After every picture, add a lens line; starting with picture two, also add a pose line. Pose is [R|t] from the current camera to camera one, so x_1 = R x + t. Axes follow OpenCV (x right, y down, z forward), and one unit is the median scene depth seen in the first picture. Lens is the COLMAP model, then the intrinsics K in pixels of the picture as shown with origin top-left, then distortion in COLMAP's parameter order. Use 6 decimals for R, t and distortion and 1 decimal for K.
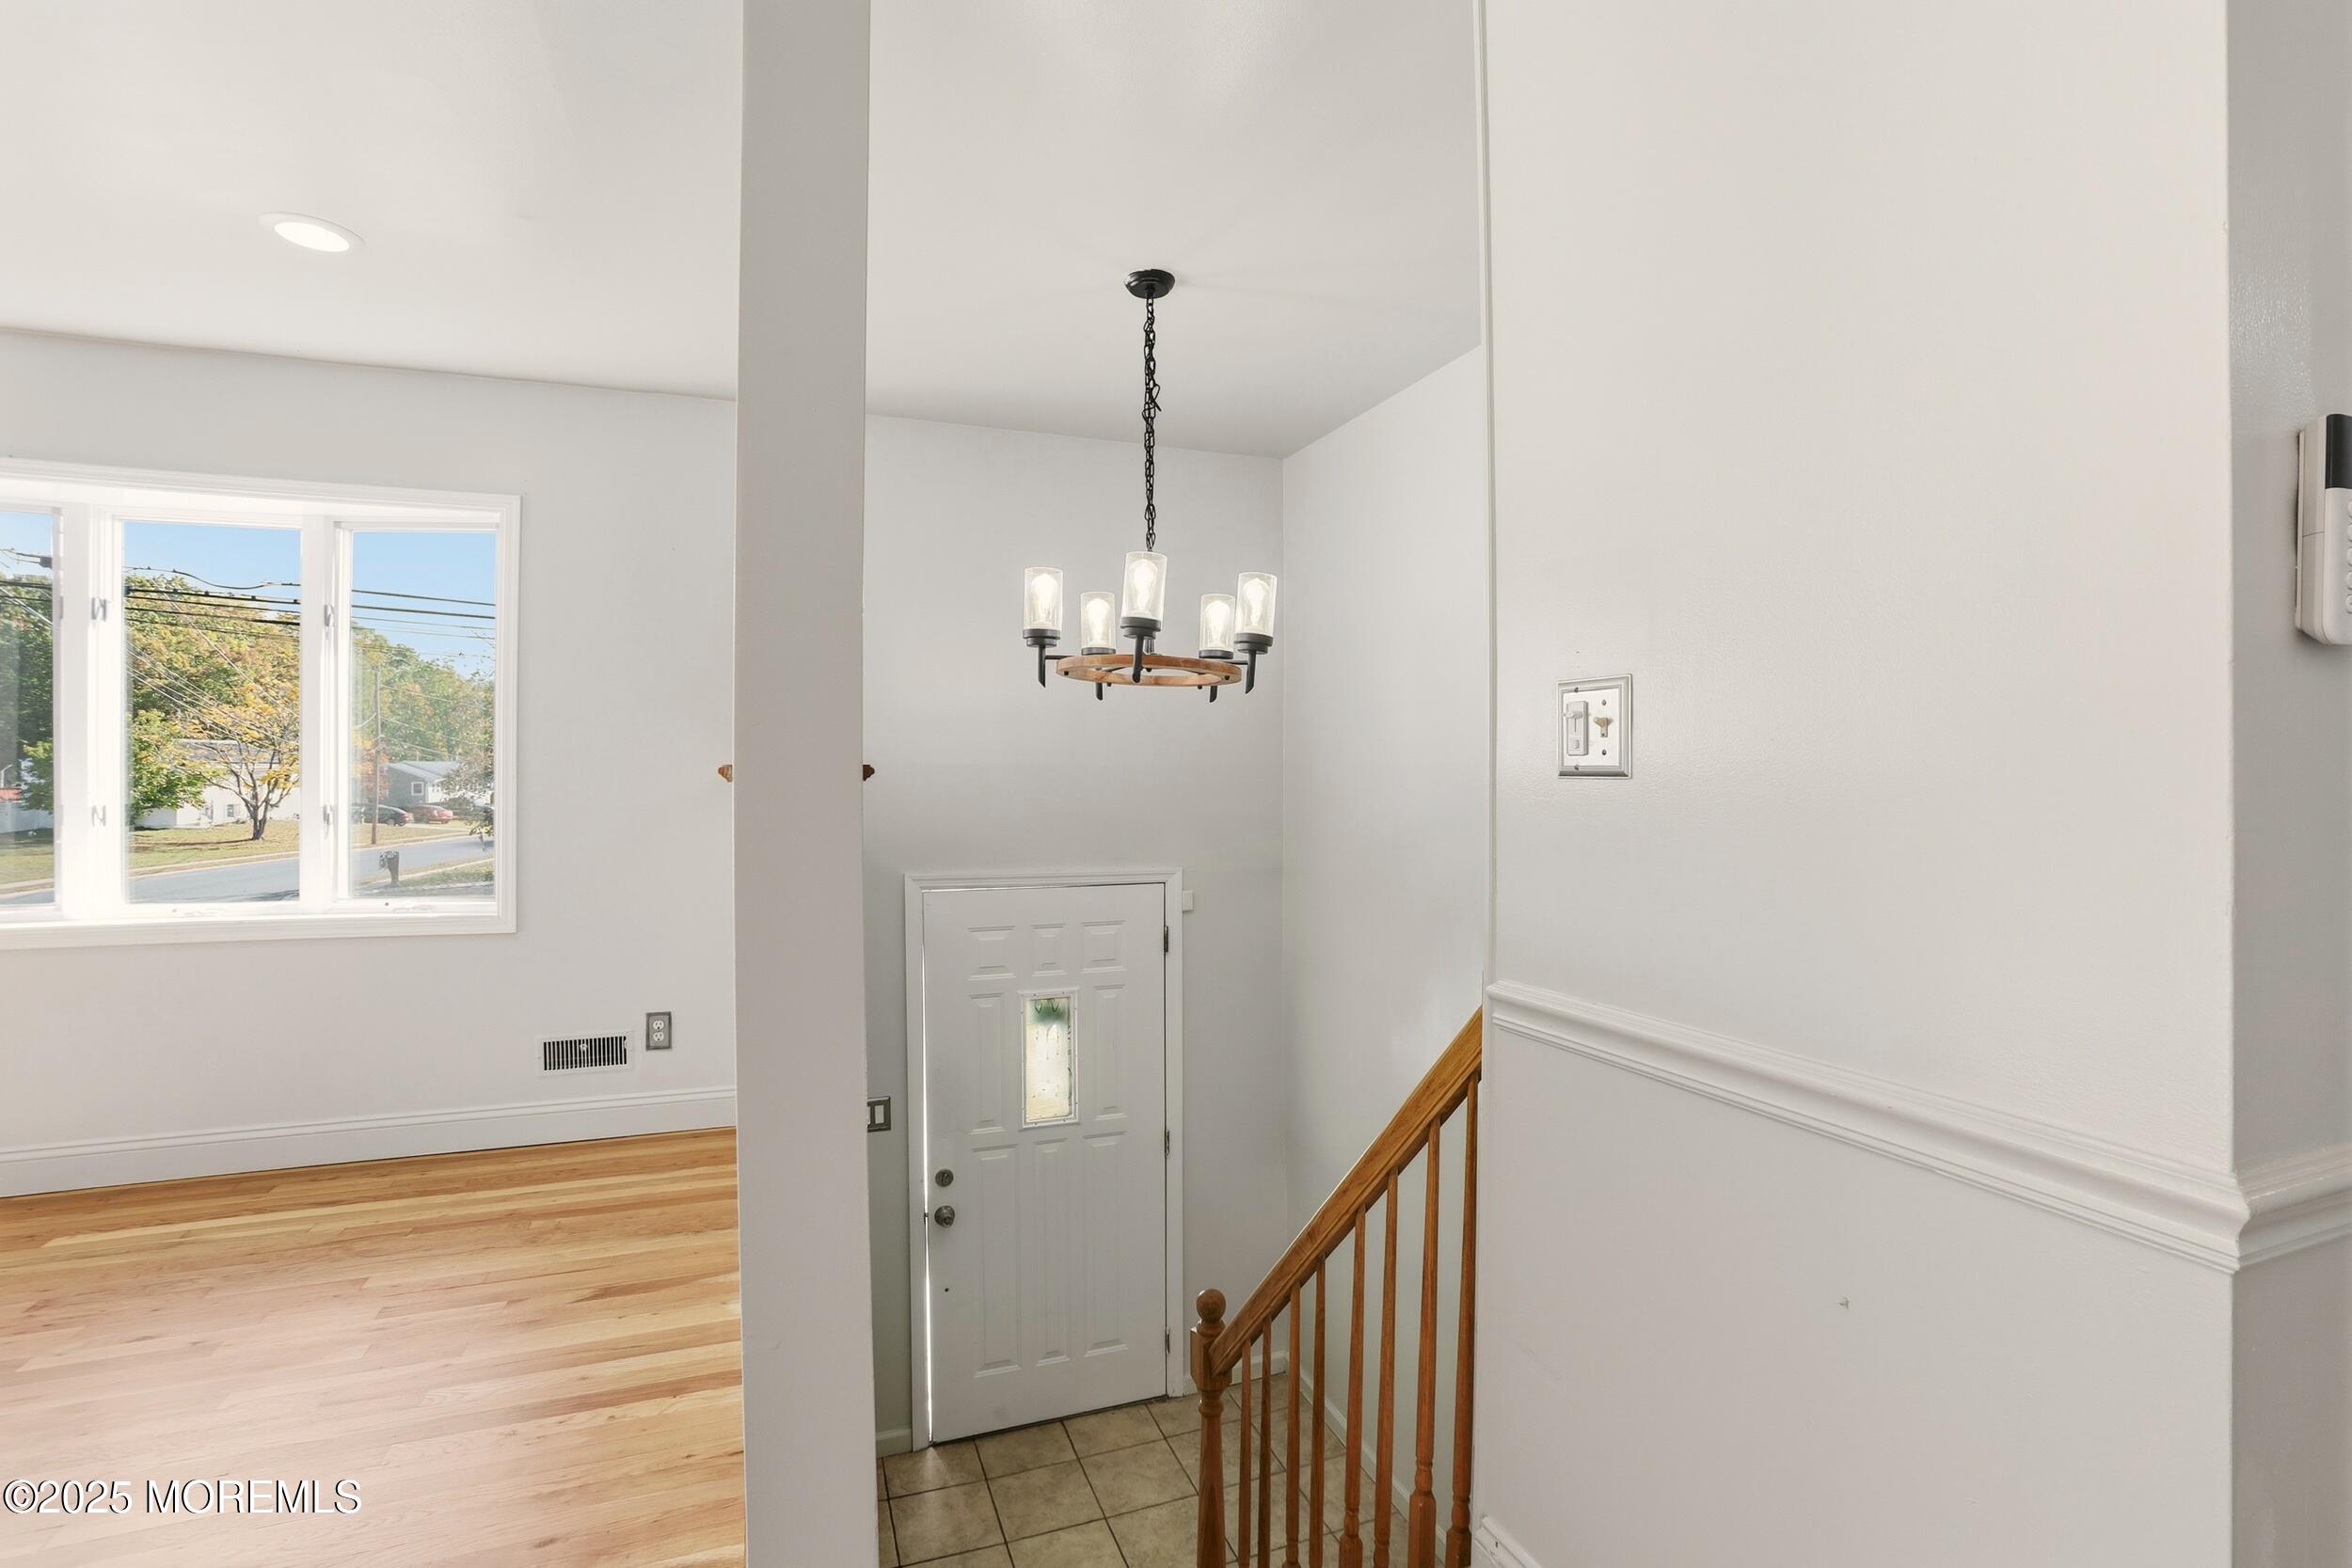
lens RADIAL K [[1051.4, 0, 1166.9], [0, 1051.4, 768.6], [0, 0, 1]] dist [-0.069769, 0.027550]
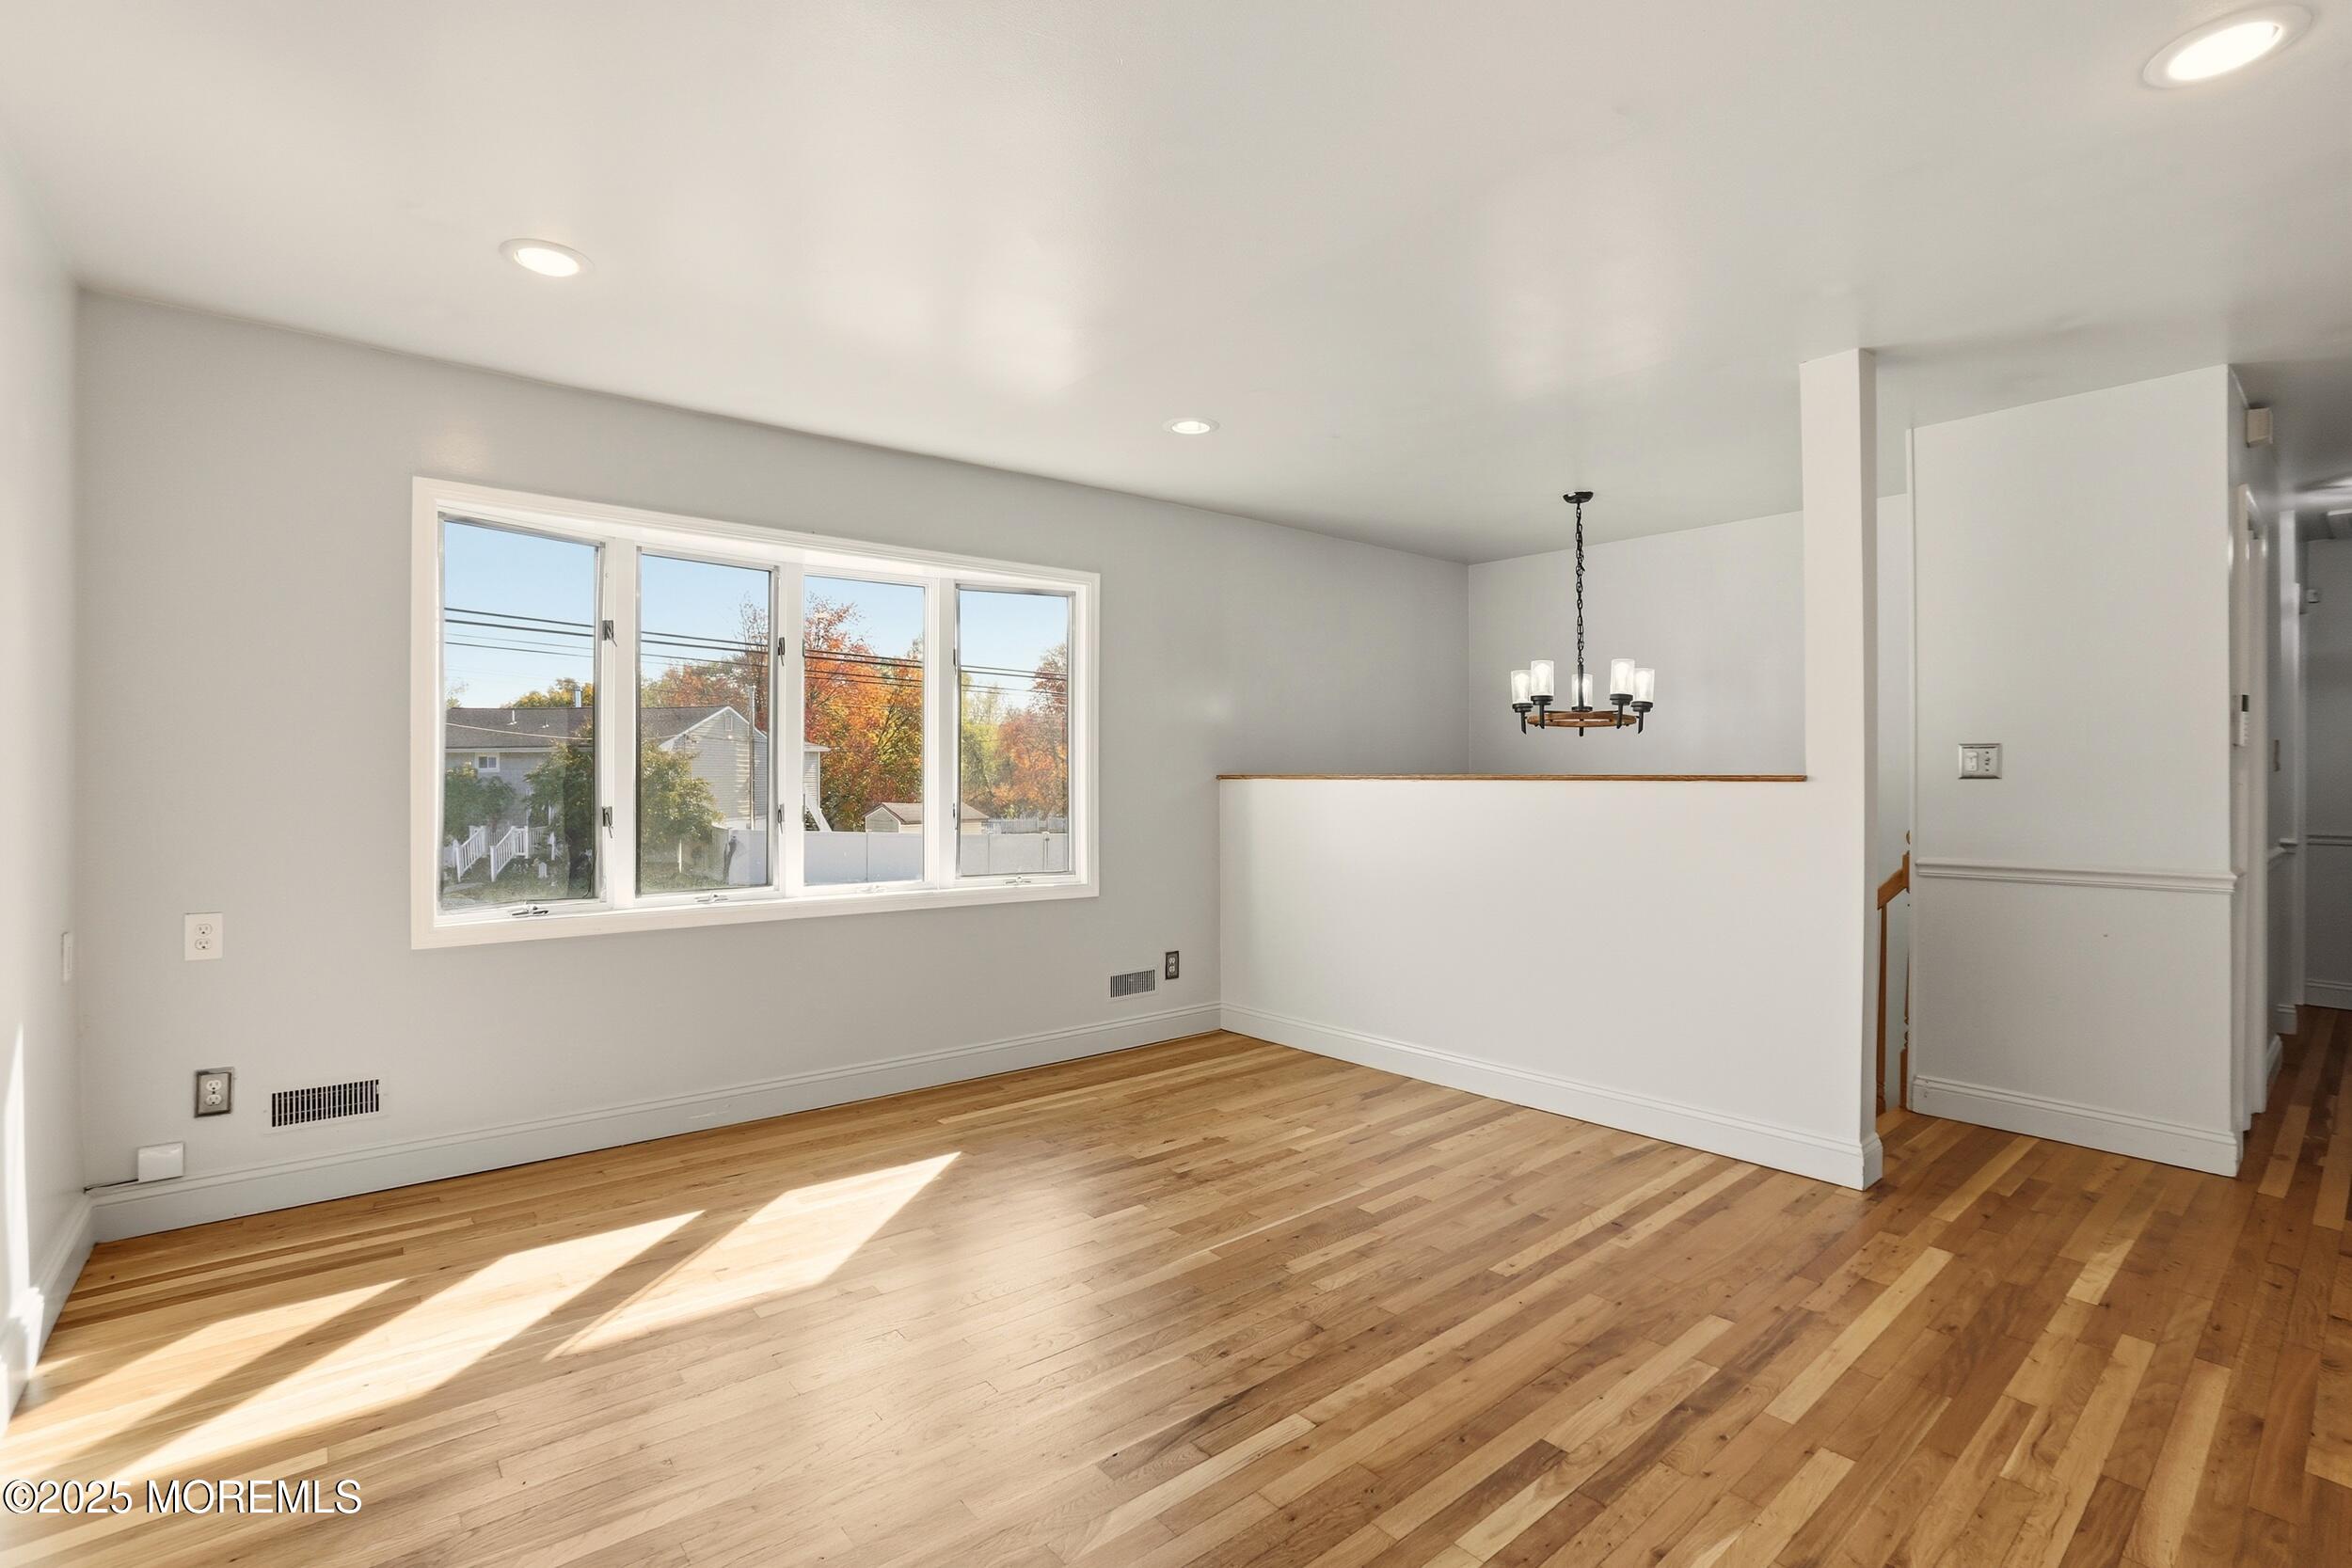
lens RADIAL K [[1051.4, 0, 1166.9], [0, 1051.4, 768.6], [0, 0, 1]] dist [-0.069769, 0.027550]
pose [[0.947960, 0.000048, 0.318388, -1.099122], [0.001468, 0.999989, -0.004522, -0.003078], [-0.318385, 0.004755, 0.947950, -0.385095]]
